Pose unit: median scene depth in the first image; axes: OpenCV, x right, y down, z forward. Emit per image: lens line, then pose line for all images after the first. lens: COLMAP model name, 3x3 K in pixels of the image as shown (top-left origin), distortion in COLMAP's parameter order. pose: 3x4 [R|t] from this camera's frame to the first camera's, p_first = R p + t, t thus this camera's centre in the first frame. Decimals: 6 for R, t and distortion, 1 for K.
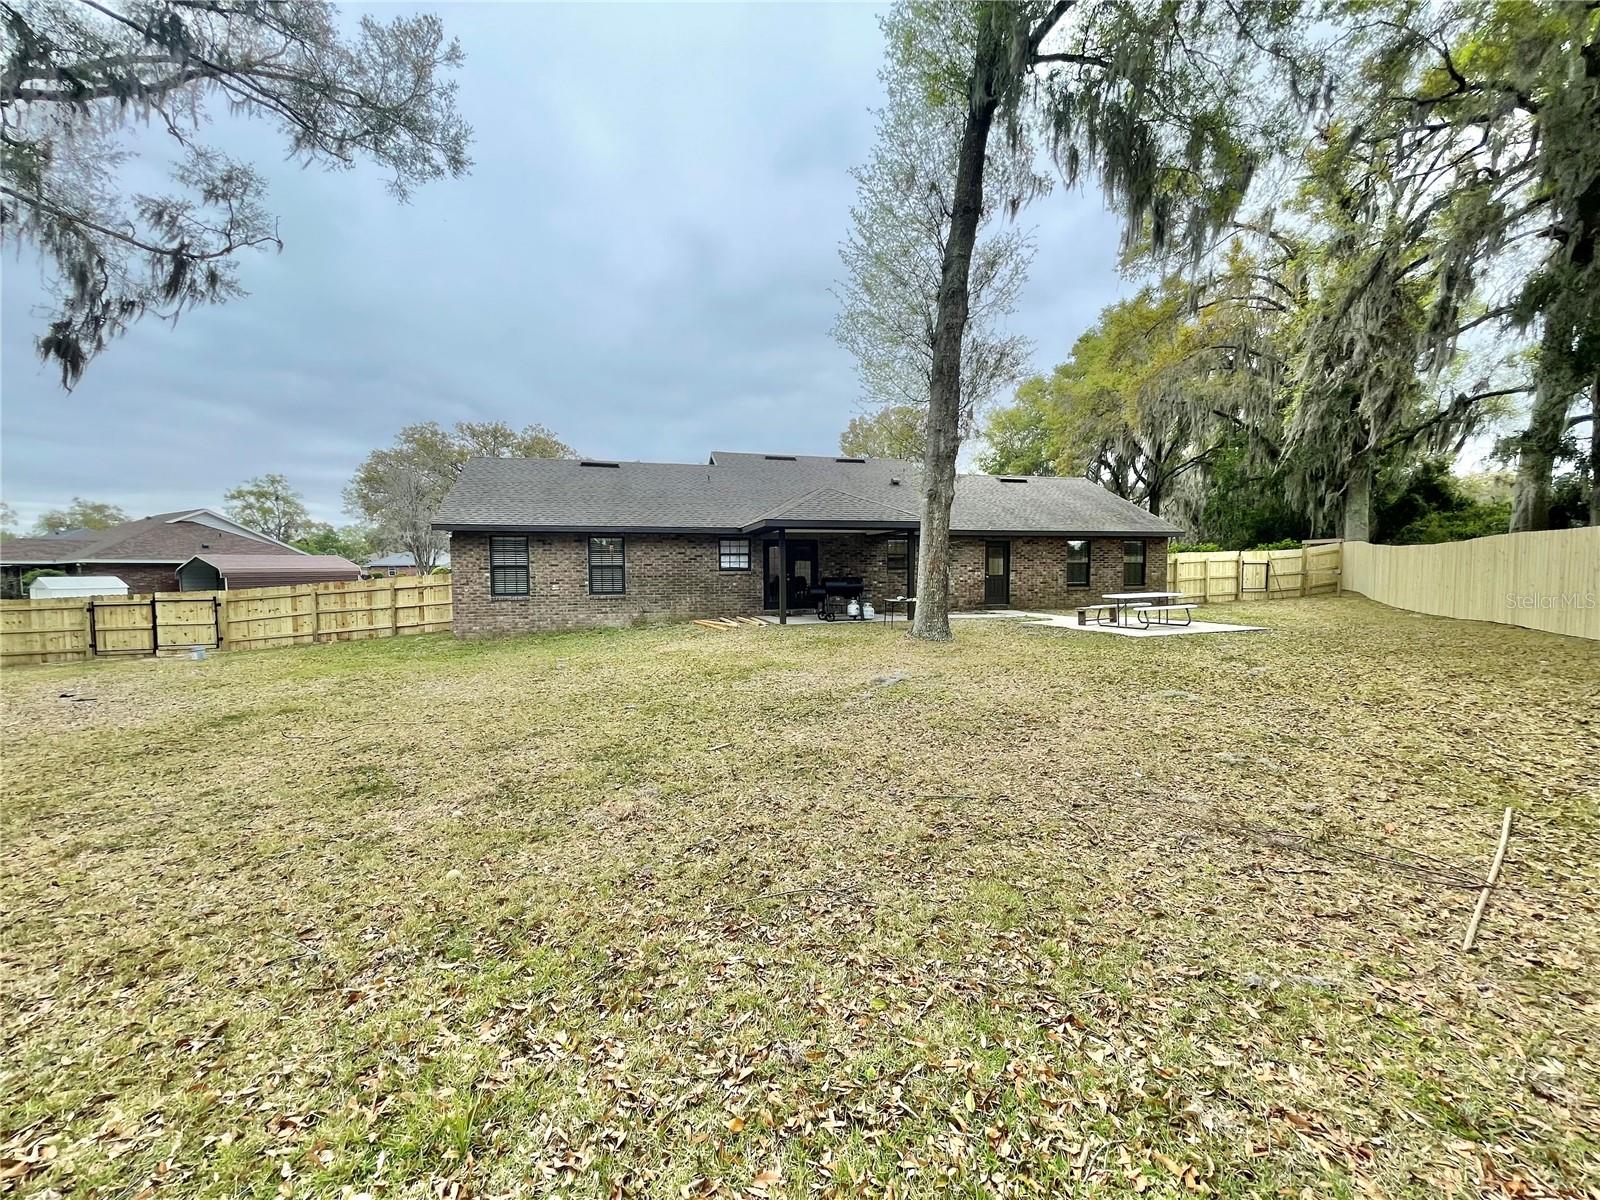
lens RADIAL K [[642.0, 0, 795.7], [0, 642.0, 606.4], [0, 0, 1]] dist [0.001417, -0.000725]
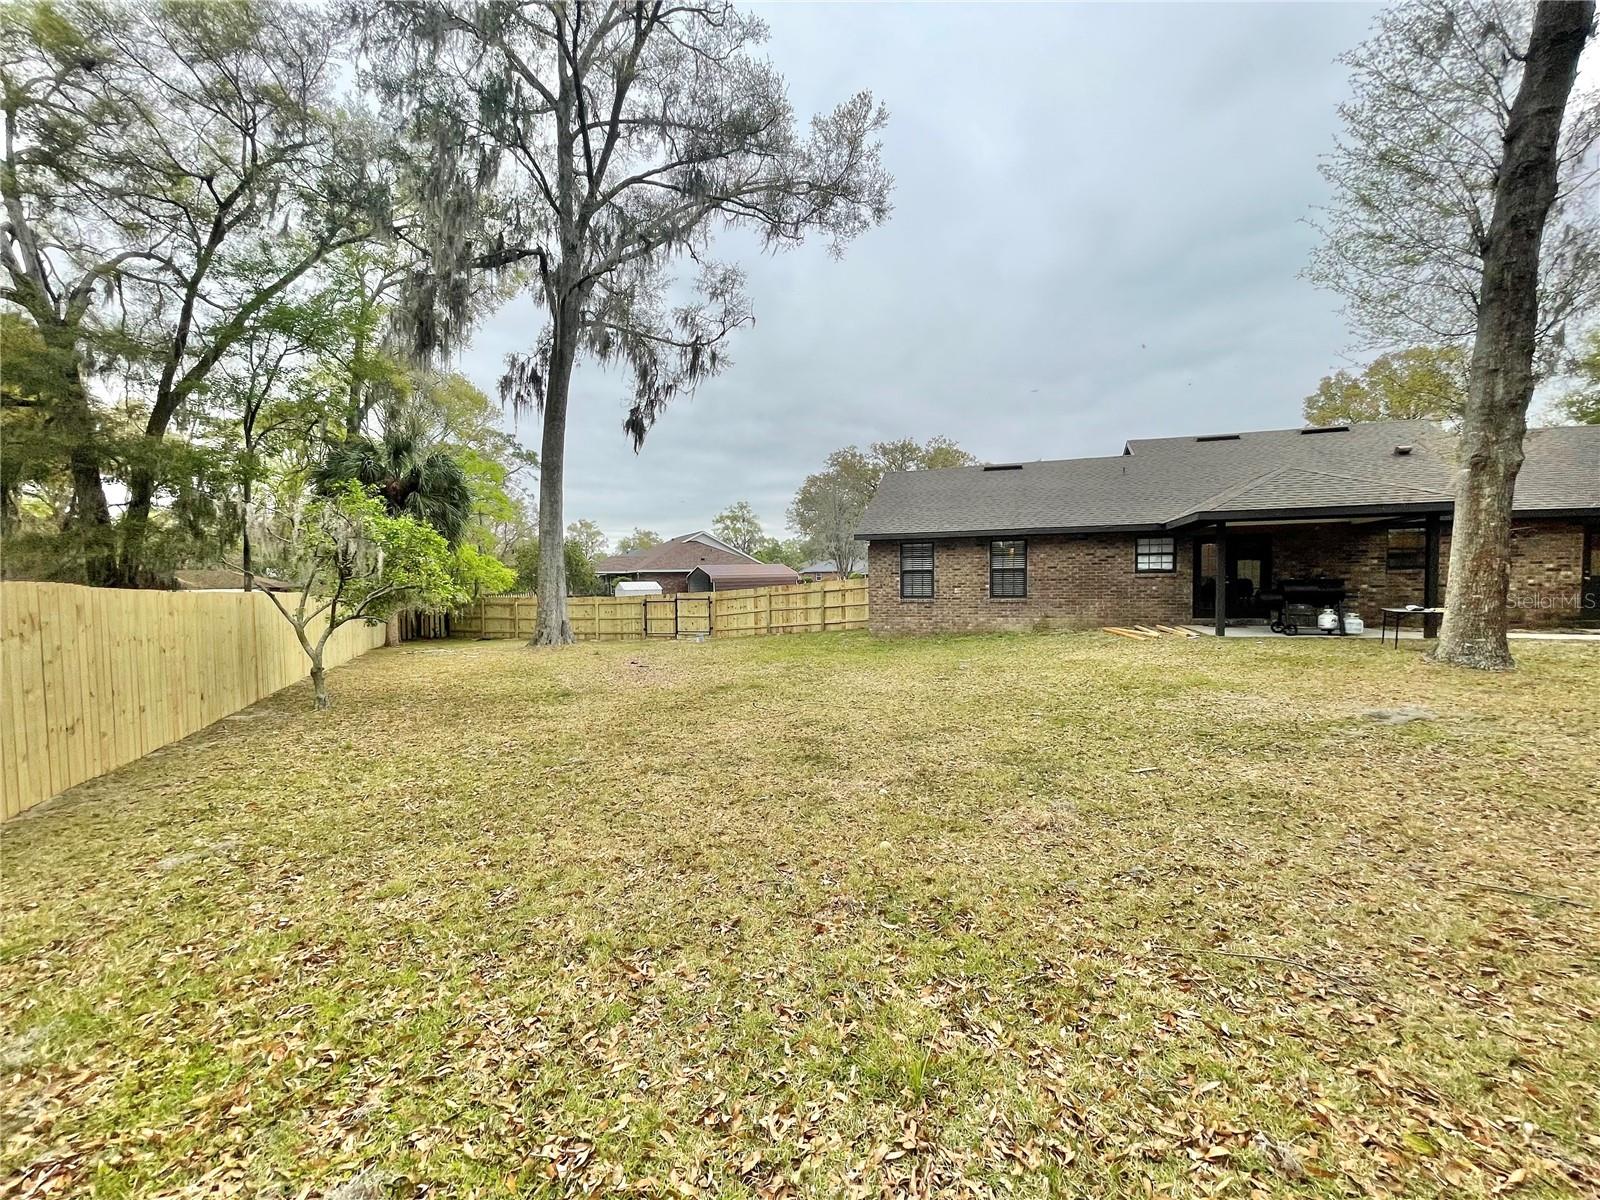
lens RADIAL K [[642.0, 0, 798.8], [0, 642.0, 606.7], [0, 0, 1]] dist [0.001417, -0.000725]
pose [[0.830560, 0.019273, -0.556596, -0.010212], [-0.022244, 0.999752, 0.001425, 0.000607], [0.556485, 0.011197, 0.830782, -0.005419]]
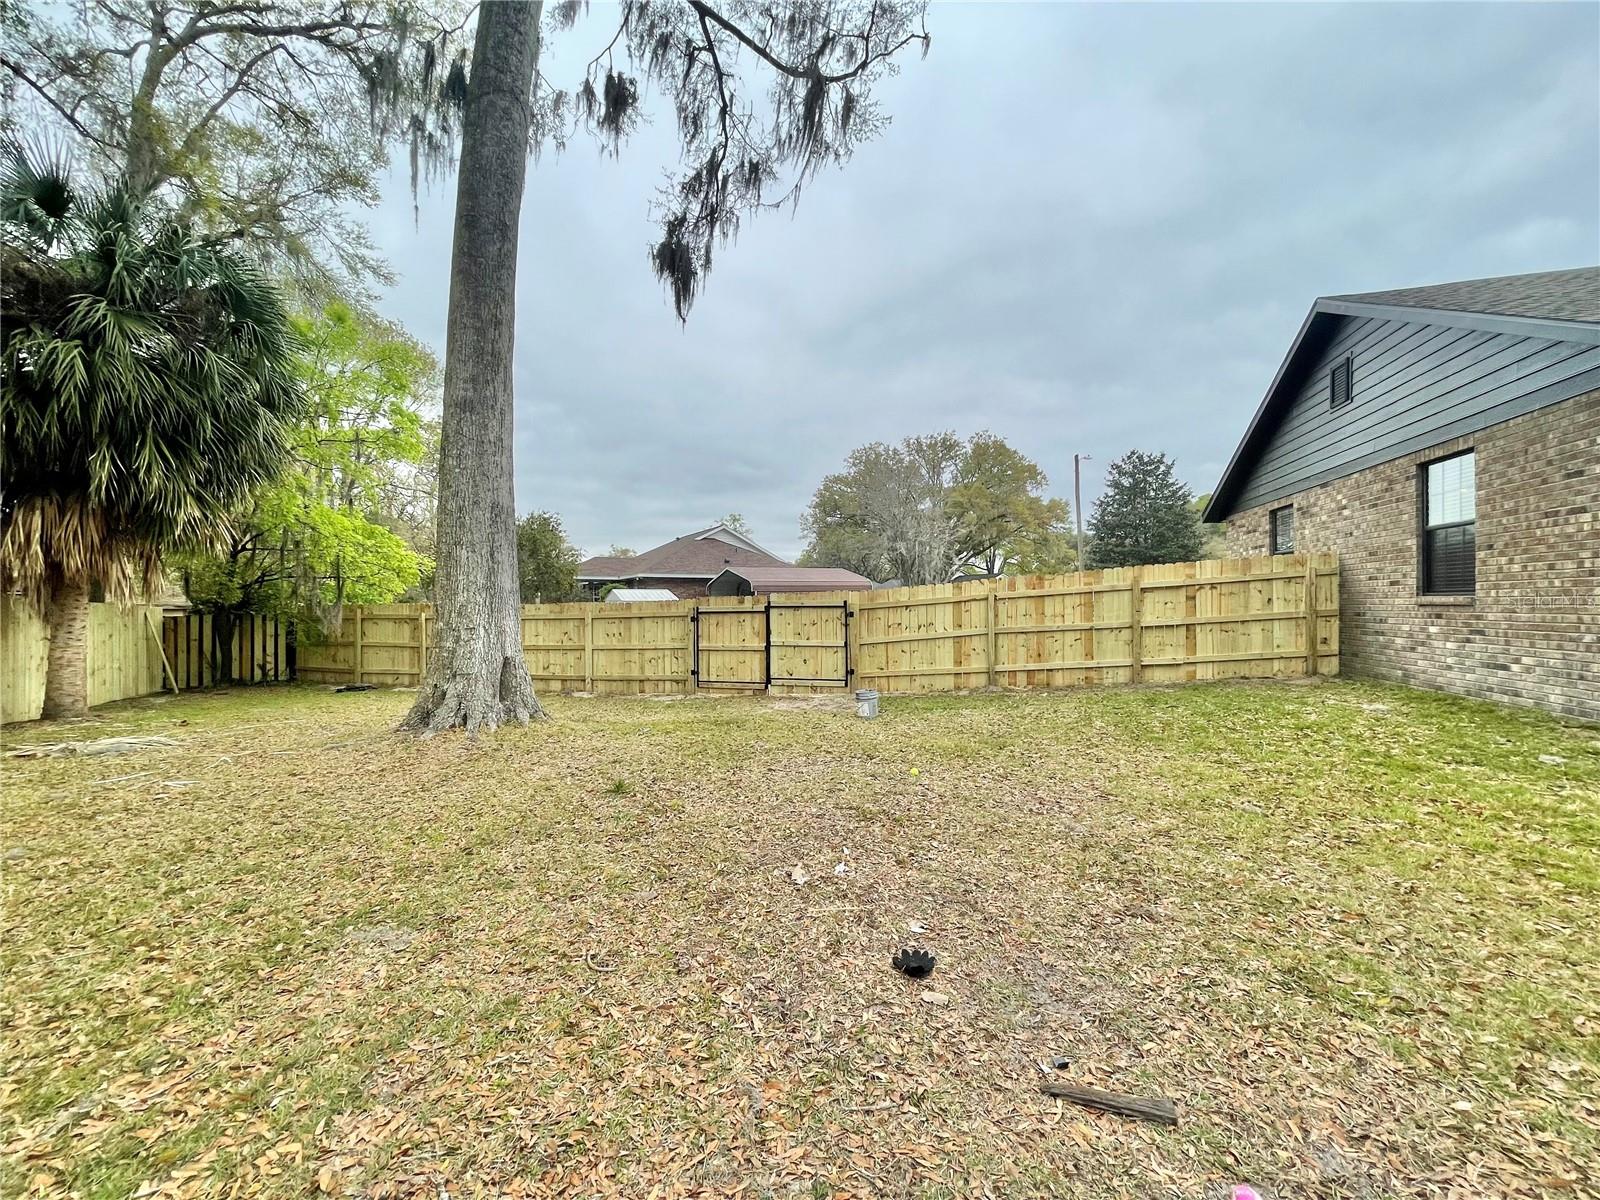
lens RADIAL K [[642.0, 0, 804.6], [0, 642.0, 603.4], [0, 0, 1]] dist [0.001417, -0.000725]
pose [[0.856884, 0.003410, -0.515499, -0.886780], [-0.029887, 0.998625, -0.043074, 0.019866], [0.514643, 0.052316, 0.855807, 0.658184]]
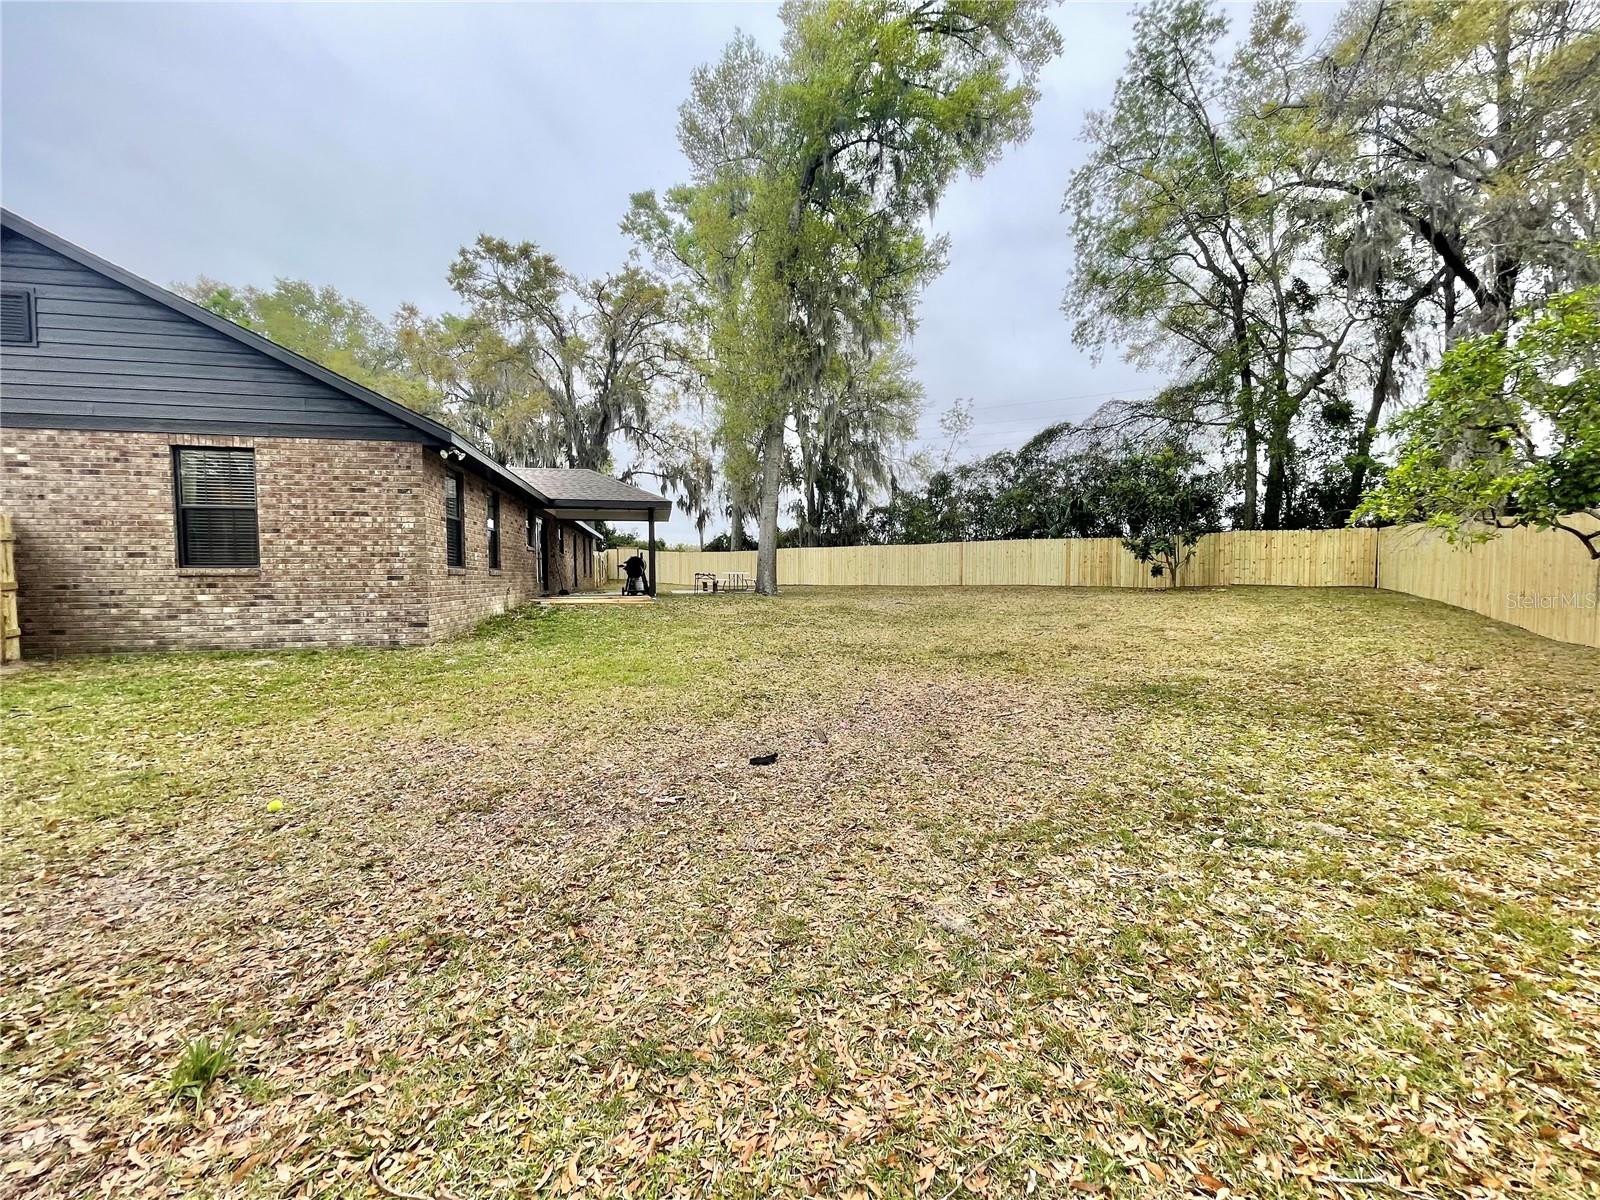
lens RADIAL K [[642.0, 0, 804.9], [0, 642.0, 598.8], [0, 0, 1]] dist [0.001417, -0.000725]
pose [[0.083591, -0.046507, 0.995414, -1.265571], [0.054824, 0.997612, 0.042006, 0.009790], [-0.994991, 0.051061, 0.085941, 0.768187]]
